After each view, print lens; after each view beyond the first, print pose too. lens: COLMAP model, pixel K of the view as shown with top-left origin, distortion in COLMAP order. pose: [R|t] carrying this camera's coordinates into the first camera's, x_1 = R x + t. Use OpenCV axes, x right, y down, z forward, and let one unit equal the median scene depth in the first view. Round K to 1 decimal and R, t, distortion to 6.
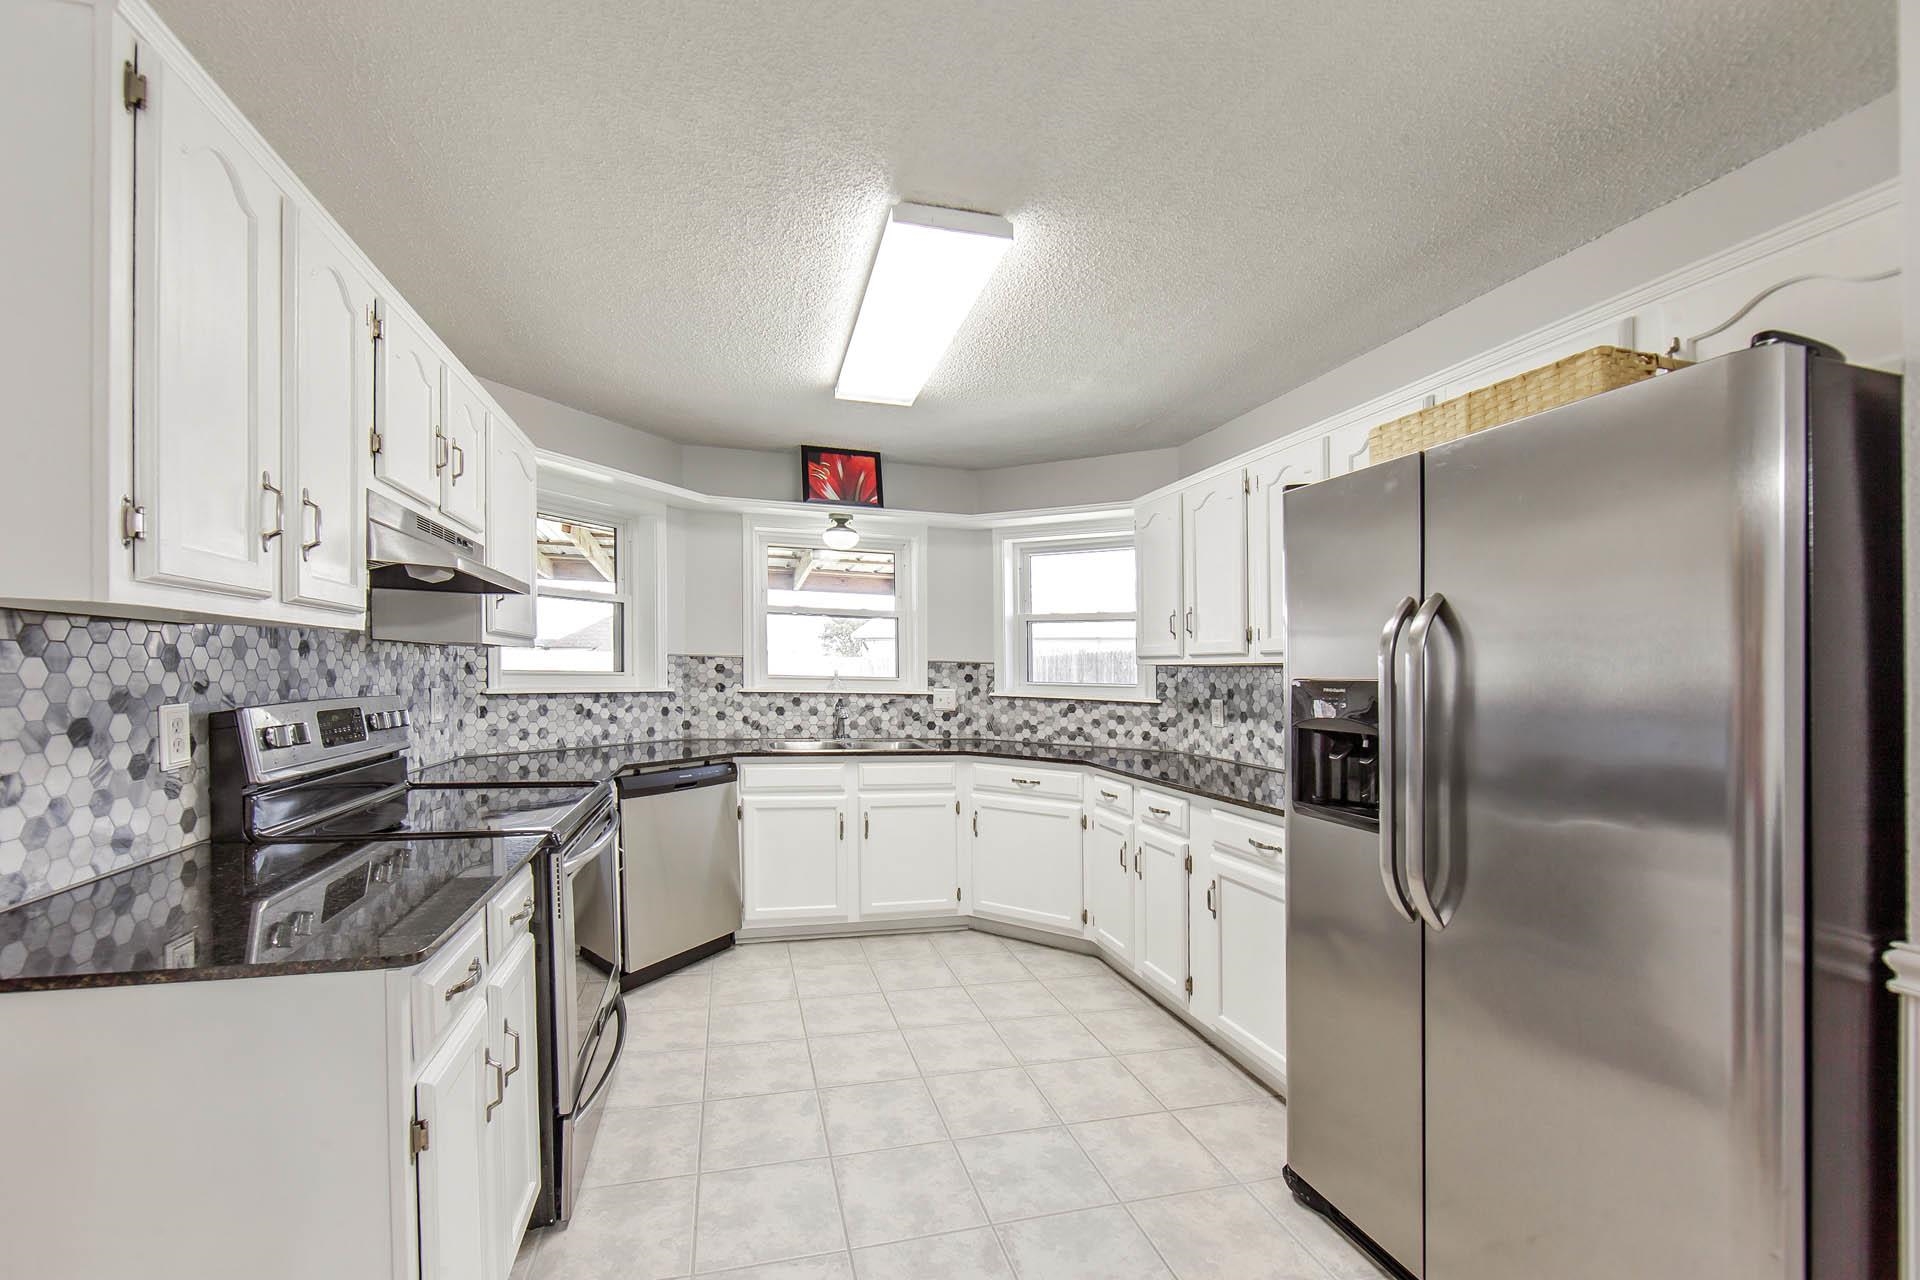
lens RADIAL K [[753.1, 0, 935.7], [0, 753.1, 673.6], [0, 0, 1]] dist [-0.000522, -0.000047]
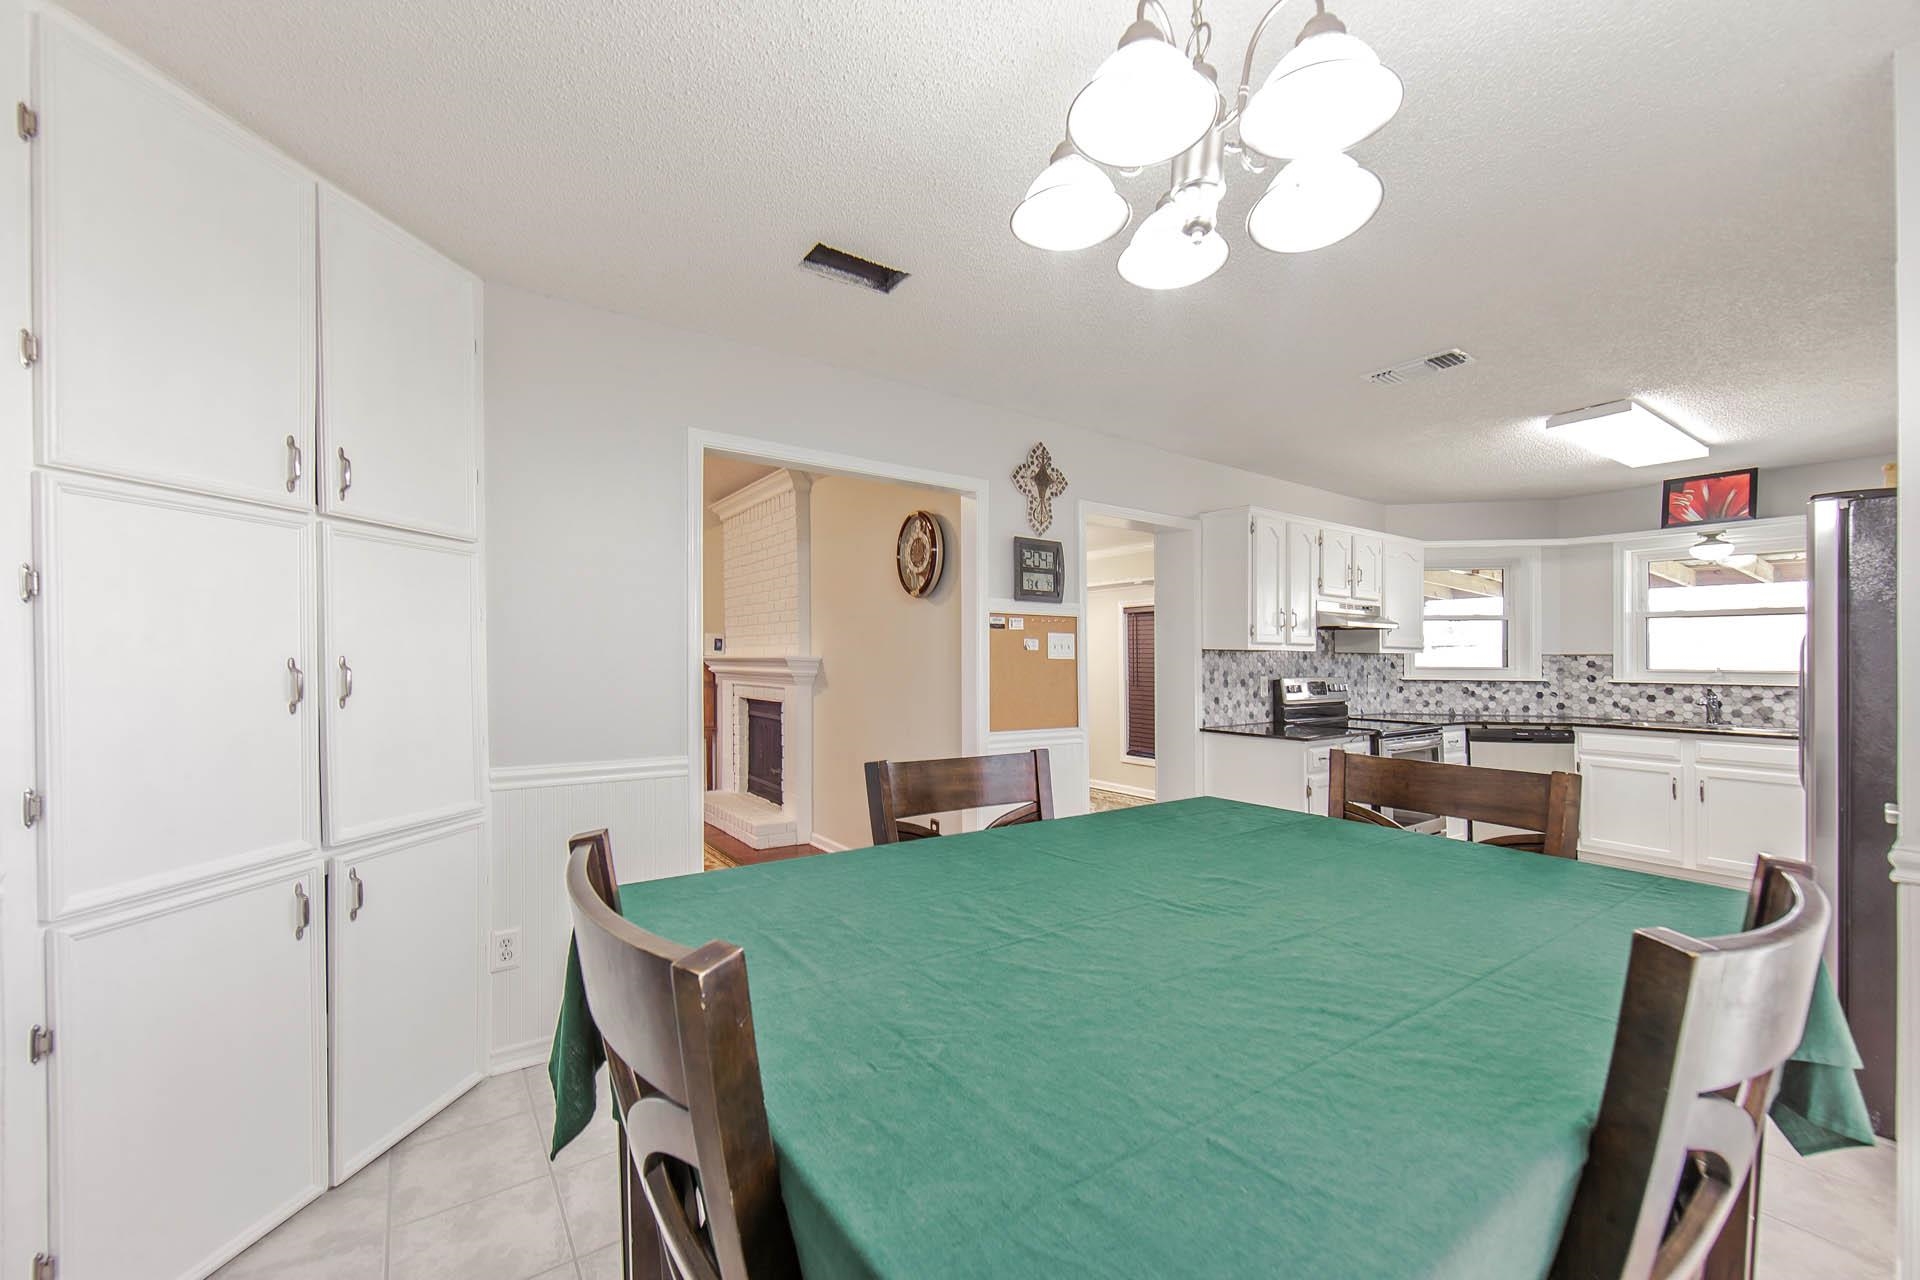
lens RADIAL K [[753.1, 0, 935.7], [0, 753.1, 673.6], [0, 0, 1]] dist [-0.000522, -0.000047]
pose [[0.330553, -0.000585, -0.943787, 0.647150], [-0.001126, 0.999999, -0.001014, 0.013734], [0.943787, 0.001398, 0.330552, -0.574514]]
